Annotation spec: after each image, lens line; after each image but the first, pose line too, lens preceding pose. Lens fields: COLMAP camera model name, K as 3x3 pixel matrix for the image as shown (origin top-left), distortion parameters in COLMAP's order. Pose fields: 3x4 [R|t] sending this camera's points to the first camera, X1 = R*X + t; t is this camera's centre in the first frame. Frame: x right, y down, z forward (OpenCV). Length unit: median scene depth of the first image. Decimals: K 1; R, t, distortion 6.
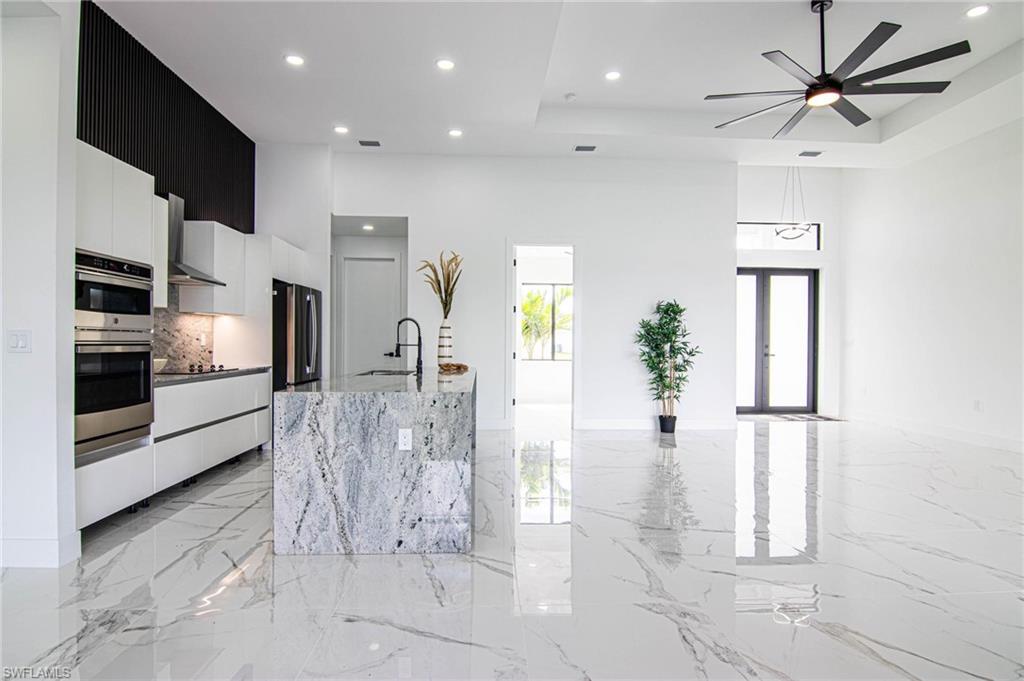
lens RADIAL K [[517.7, 0, 512.0], [0, 517.7, 340.5], [0, 0, 1]] dist [-0.001371, -0.017175]
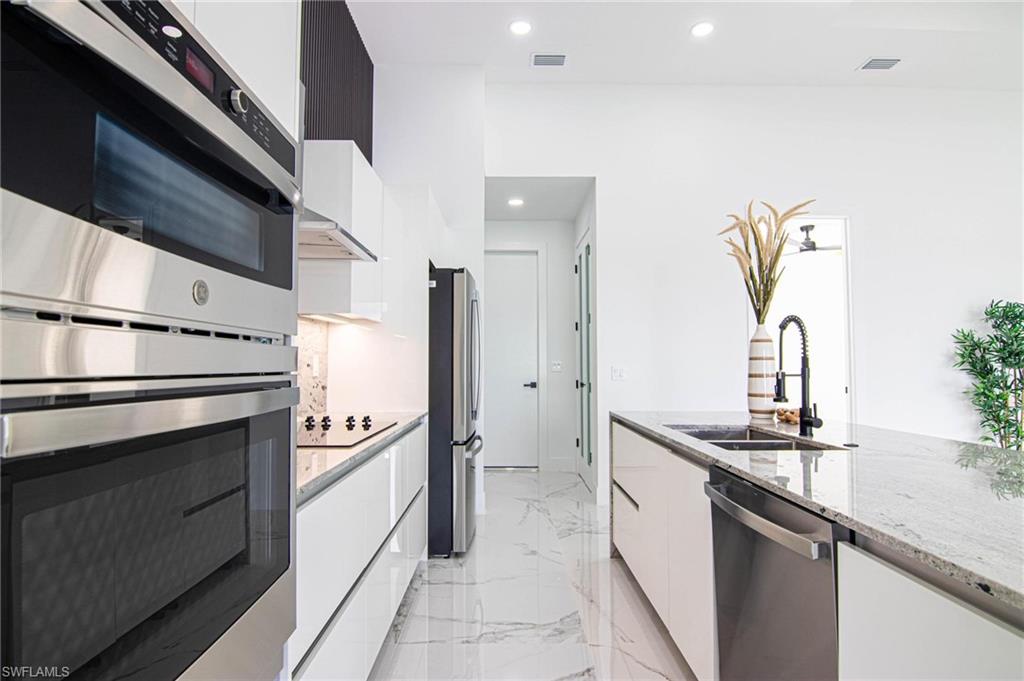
lens RADIAL K [[517.7, 0, 512.0], [0, 517.7, 340.5], [0, 0, 1]] dist [-0.001371, -0.017175]
pose [[0.998954, -0.008508, -0.044921, -0.344540], [0.006427, 0.998908, -0.046275, -0.001995], [0.045266, 0.045938, 0.997918, 0.430549]]
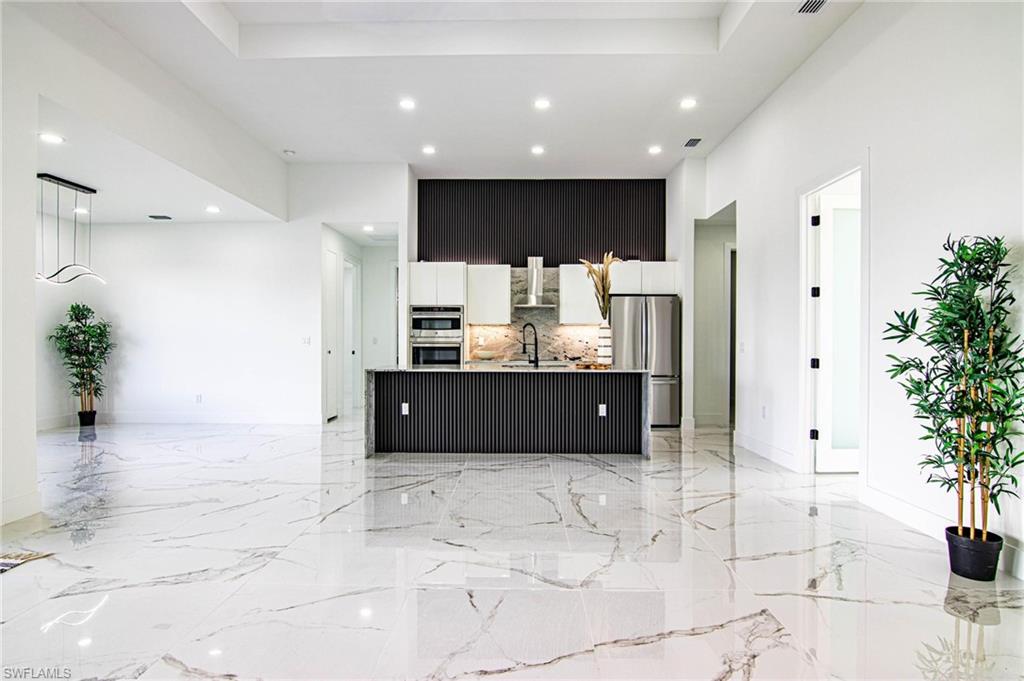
lens RADIAL K [[517.7, 0, 512.0], [0, 517.7, 340.5], [0, 0, 1]] dist [-0.001371, -0.017175]
pose [[-0.060849, -0.005829, -0.998130, 0.869900], [0.000254, 0.999983, -0.005855, 0.004576], [0.998147, -0.000610, -0.060847, 0.835449]]
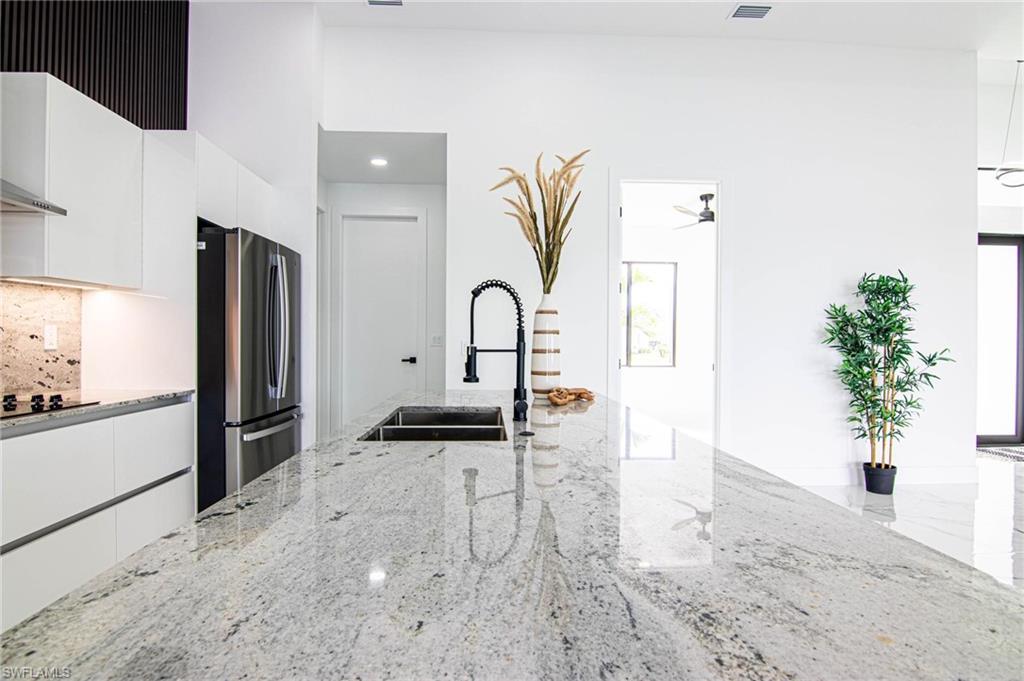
lens RADIAL K [[517.7, 0, 512.0], [0, 517.7, 340.5], [0, 0, 1]] dist [-0.001371, -0.017175]
pose [[0.999976, -0.000520, -0.006877, -0.149642], [0.000533, 0.999998, 0.001840, 0.000314], [0.006876, -0.001844, 0.999975, 0.493957]]
